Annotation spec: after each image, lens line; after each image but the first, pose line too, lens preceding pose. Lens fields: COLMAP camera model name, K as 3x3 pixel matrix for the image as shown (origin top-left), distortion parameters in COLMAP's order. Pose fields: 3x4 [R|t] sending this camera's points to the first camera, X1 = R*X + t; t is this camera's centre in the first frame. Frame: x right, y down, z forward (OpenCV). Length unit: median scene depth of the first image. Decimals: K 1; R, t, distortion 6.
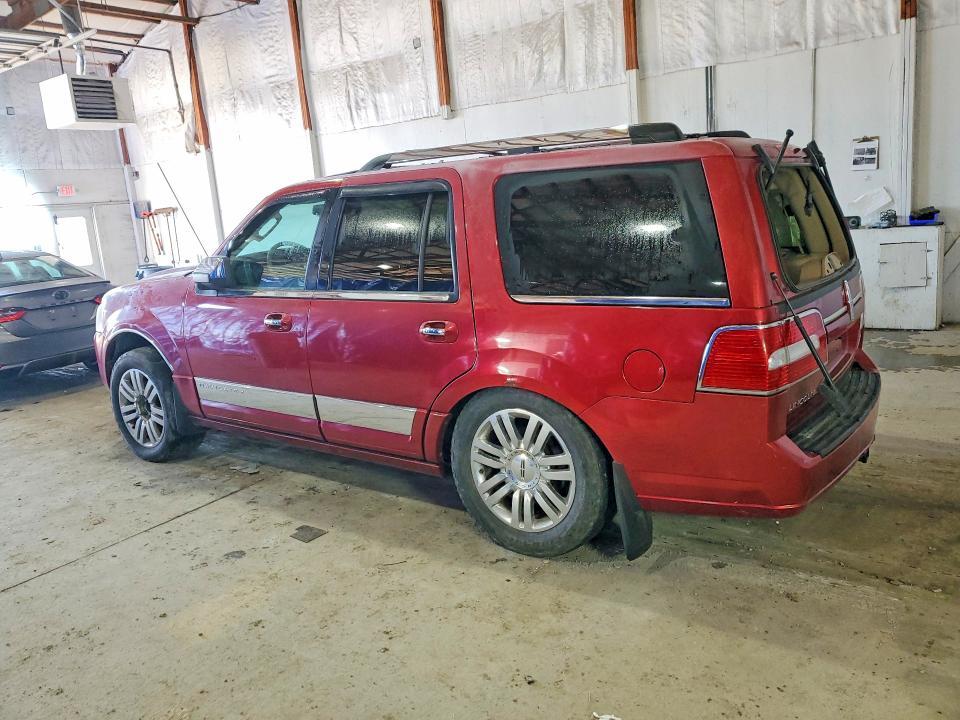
lens RADIAL K [[744.4, 0, 474.6], [0, 744.4, 340.6], [0, 0, 1]] dist [0.008834, 0.002830]
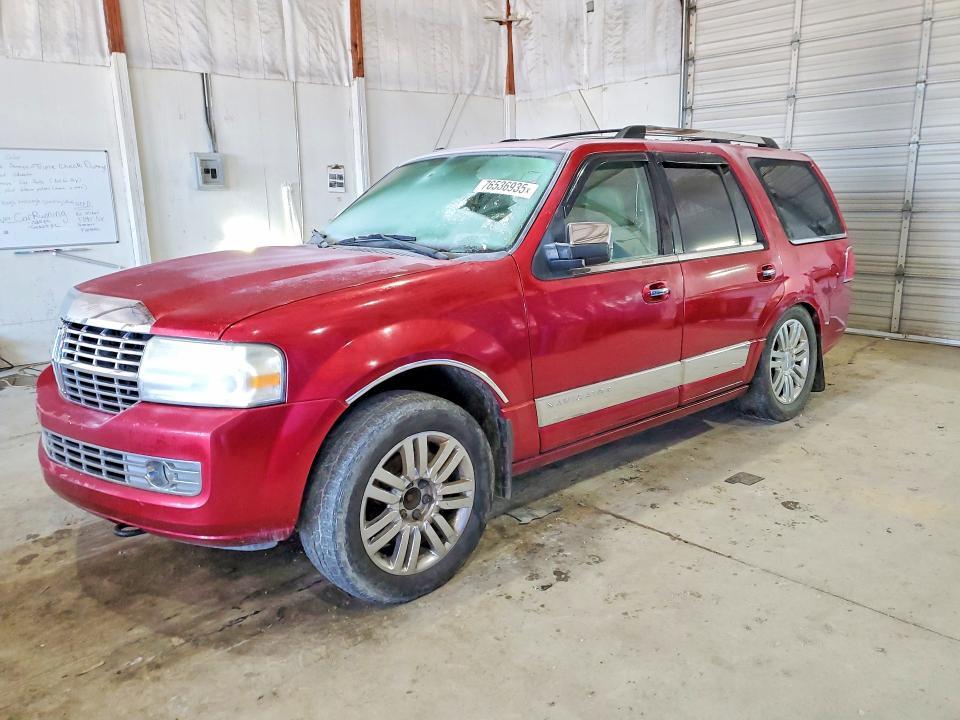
lens RADIAL K [[738.4, 0, 480.0], [0, 738.4, 360.0], [0, 0, 1]] dist [0.007053, 0.008224]
pose [[0.203666, -0.142850, 0.968563, -0.673457], [0.189639, 0.976318, 0.104118, -0.043857], [-0.960498, 0.162472, 0.225933, 0.573885]]
